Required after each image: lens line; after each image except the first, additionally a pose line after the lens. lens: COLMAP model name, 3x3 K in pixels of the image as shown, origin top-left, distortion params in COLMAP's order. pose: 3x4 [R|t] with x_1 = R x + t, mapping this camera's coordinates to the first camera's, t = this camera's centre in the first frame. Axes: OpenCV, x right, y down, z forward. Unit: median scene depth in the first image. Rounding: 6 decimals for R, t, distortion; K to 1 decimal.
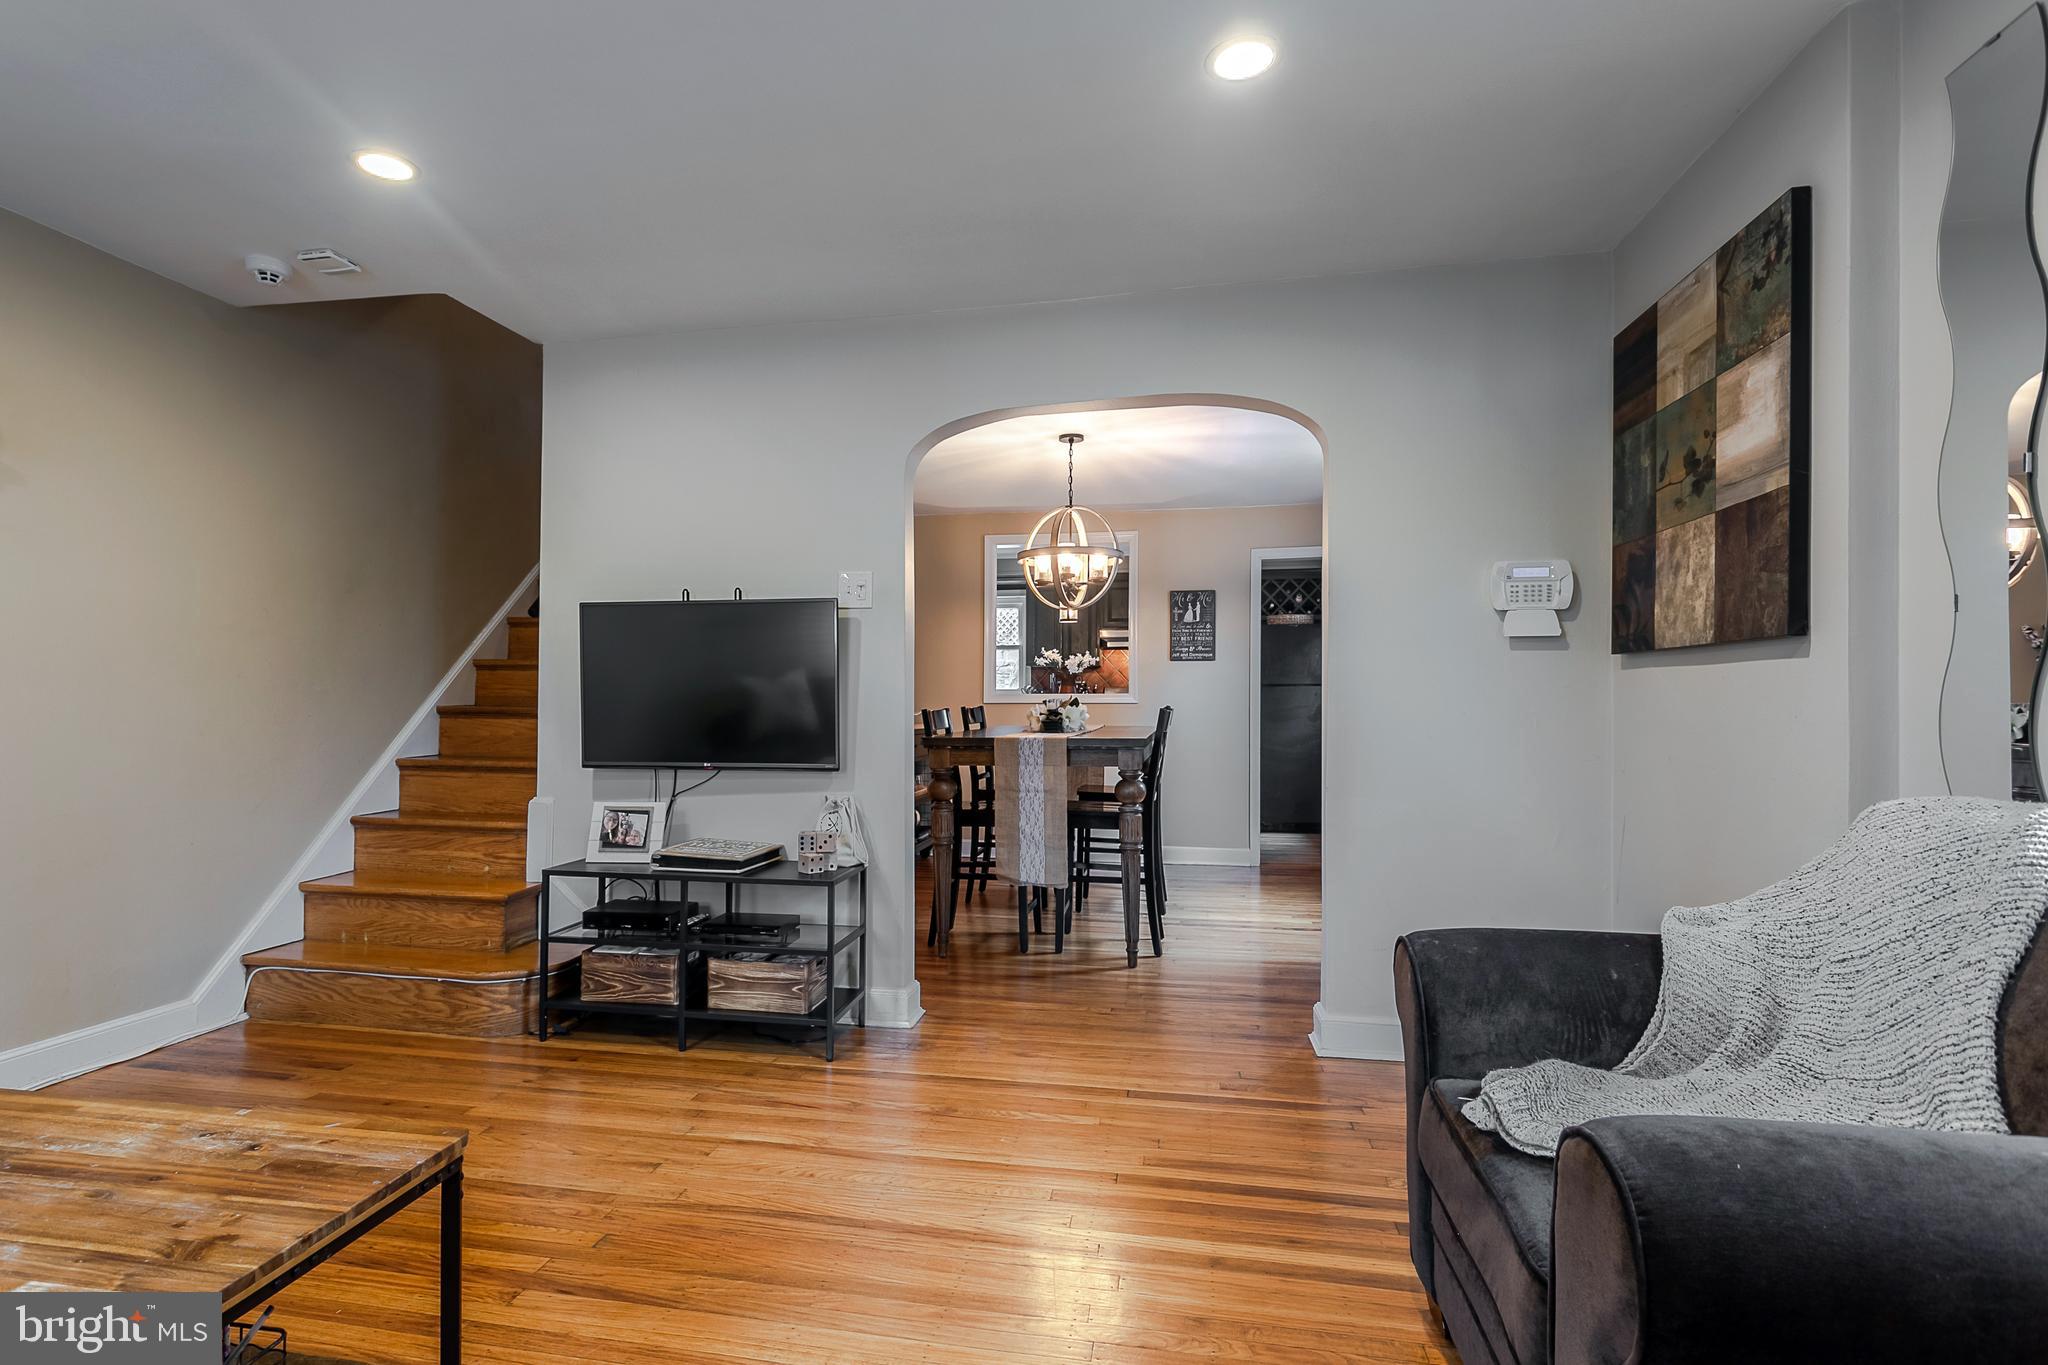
lens RADIAL K [[992.5, 0, 984.9], [0, 992.5, 695.2], [0, 0, 1]] dist [0.001407, 0.000326]
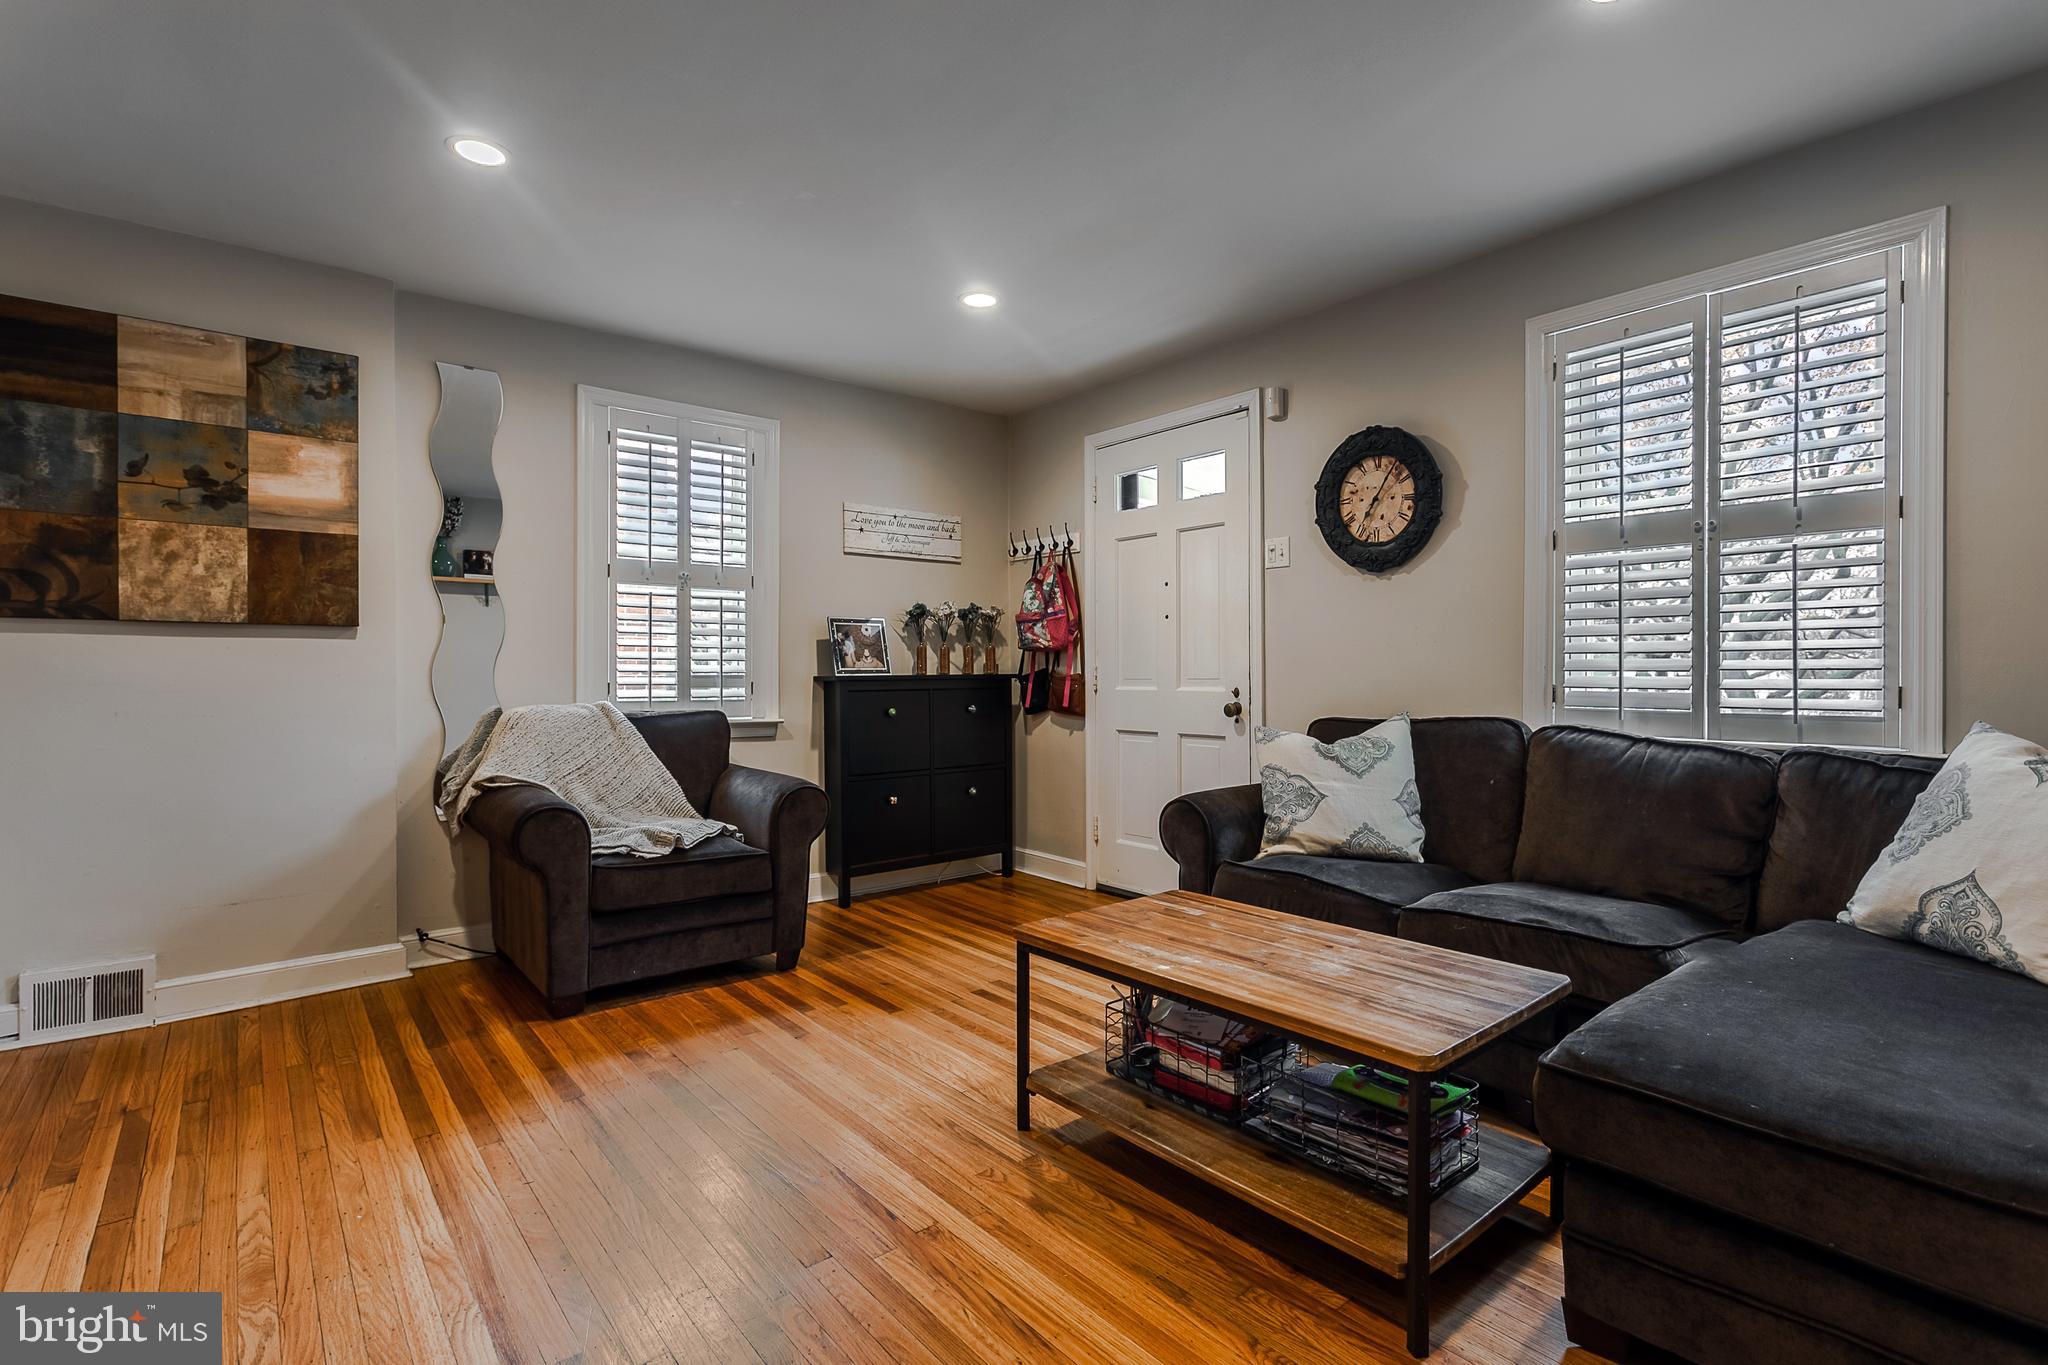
lens RADIAL K [[967.7, 0, 1024.0], [0, 967.7, 682.5], [0, 0, 1]] dist [0.001706, 0.000225]
pose [[-0.782318, -0.004046, 0.622866, -1.068488], [-0.000695, 0.999984, 0.005622, 0.025318], [-0.622878, 0.003965, -0.782309, 1.564410]]
